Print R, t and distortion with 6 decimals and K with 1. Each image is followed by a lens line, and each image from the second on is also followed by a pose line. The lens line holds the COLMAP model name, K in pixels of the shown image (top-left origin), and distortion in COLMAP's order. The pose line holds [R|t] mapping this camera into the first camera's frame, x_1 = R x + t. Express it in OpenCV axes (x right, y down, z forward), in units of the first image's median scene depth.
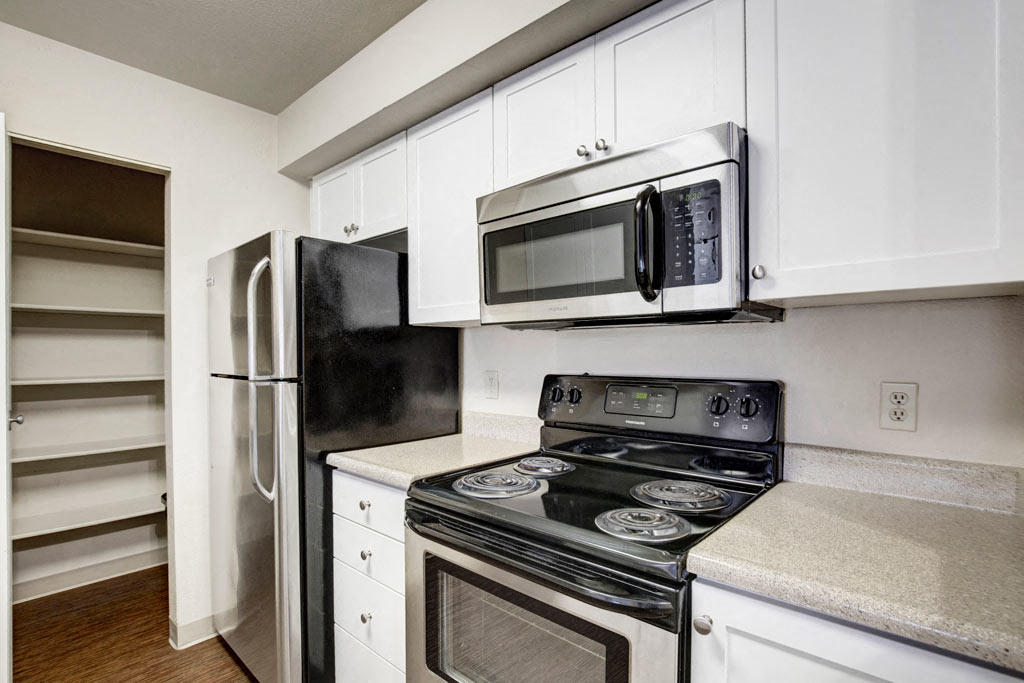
lens RADIAL K [[487.9, 0, 518.2], [0, 487.9, 362.1], [0, 0, 1]] dist [-0.013128, 0.000496]
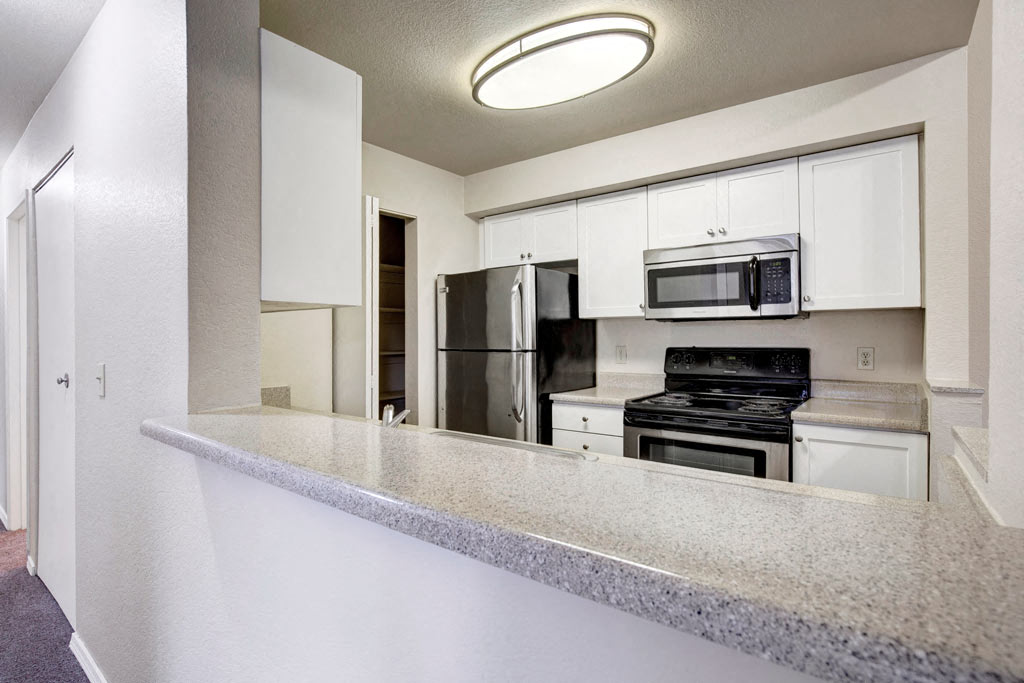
lens RADIAL K [[501.7, 0, 512.0], [0, 501.7, 341.5], [0, 0, 1]] dist [-0.003523, -0.000092]
pose [[0.997031, -0.003669, 0.076919, -0.666255], [0.004567, 0.999923, -0.011504, 0.022471], [-0.076871, 0.011821, 0.996971, -0.769819]]
